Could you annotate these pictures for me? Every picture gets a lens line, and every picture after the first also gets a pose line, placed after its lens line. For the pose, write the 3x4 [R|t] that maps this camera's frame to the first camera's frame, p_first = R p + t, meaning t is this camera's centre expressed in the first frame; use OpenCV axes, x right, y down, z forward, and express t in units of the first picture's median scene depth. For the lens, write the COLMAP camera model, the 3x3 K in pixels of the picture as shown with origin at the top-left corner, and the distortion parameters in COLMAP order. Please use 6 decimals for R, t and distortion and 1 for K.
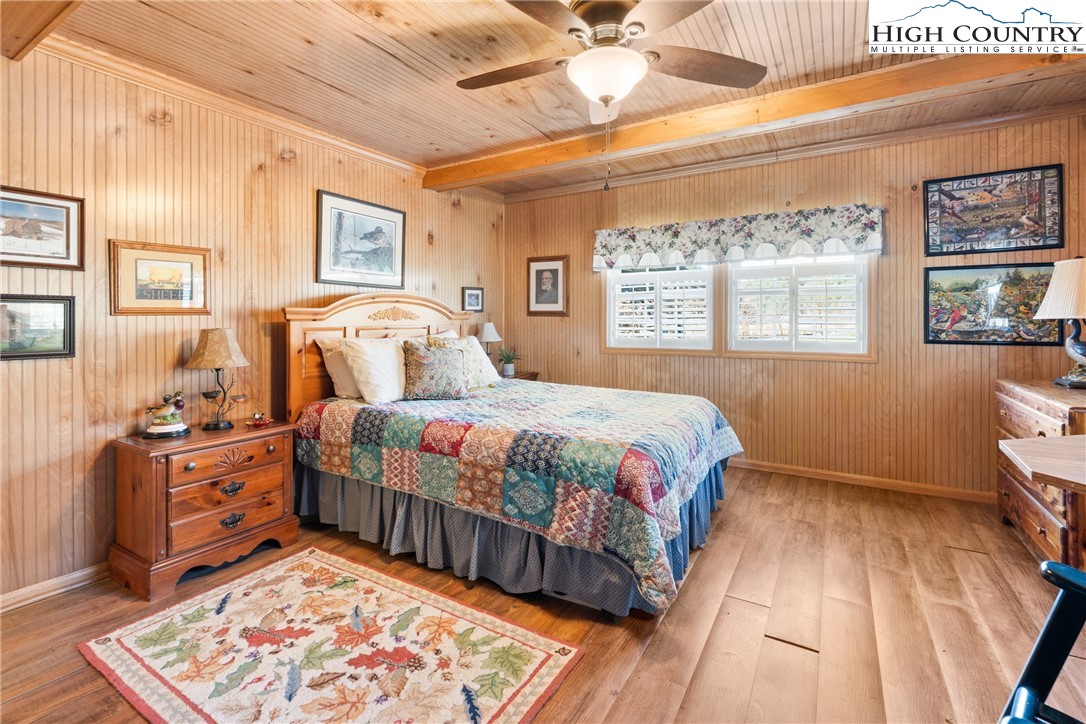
lens RADIAL K [[489.2, 0, 545.6], [0, 489.2, 318.7], [0, 0, 1]] dist [-0.005363, -0.000535]
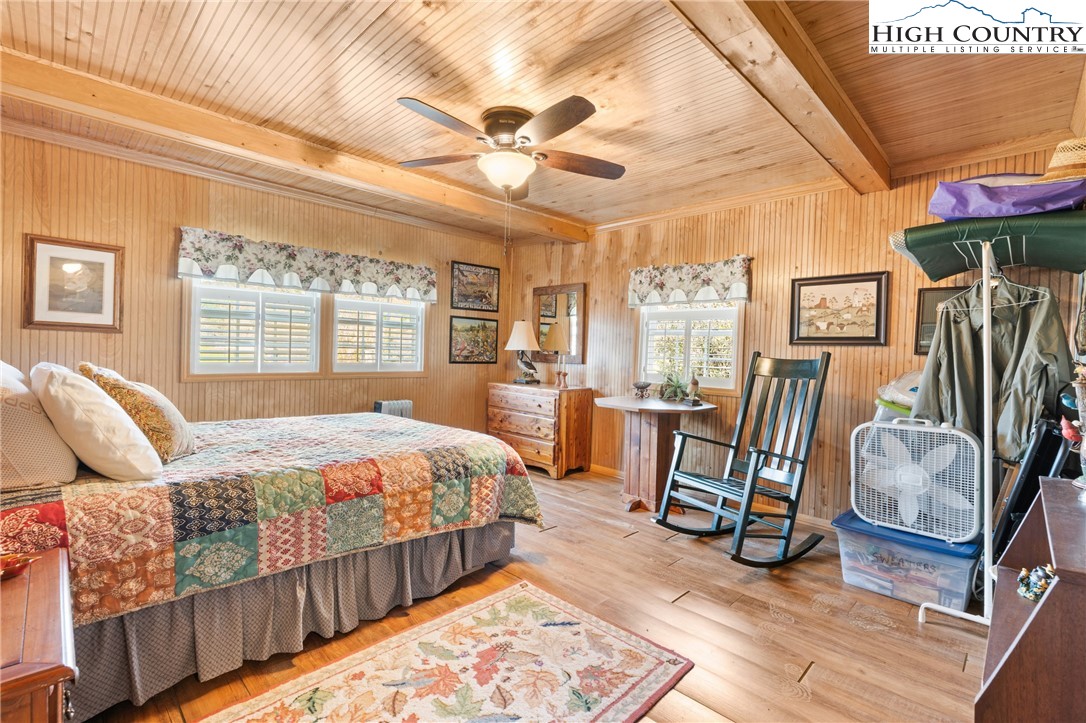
lens RADIAL K [[491.7, 0, 538.7], [0, 491.7, 355.9], [0, 0, 1]] dist [-0.001712, 0.000101]
pose [[0.237338, -0.001207, 0.971426, -0.724775], [-0.032943, 0.999414, 0.009291, 0.002343], [-0.970868, -0.034207, 0.237159, 0.350483]]
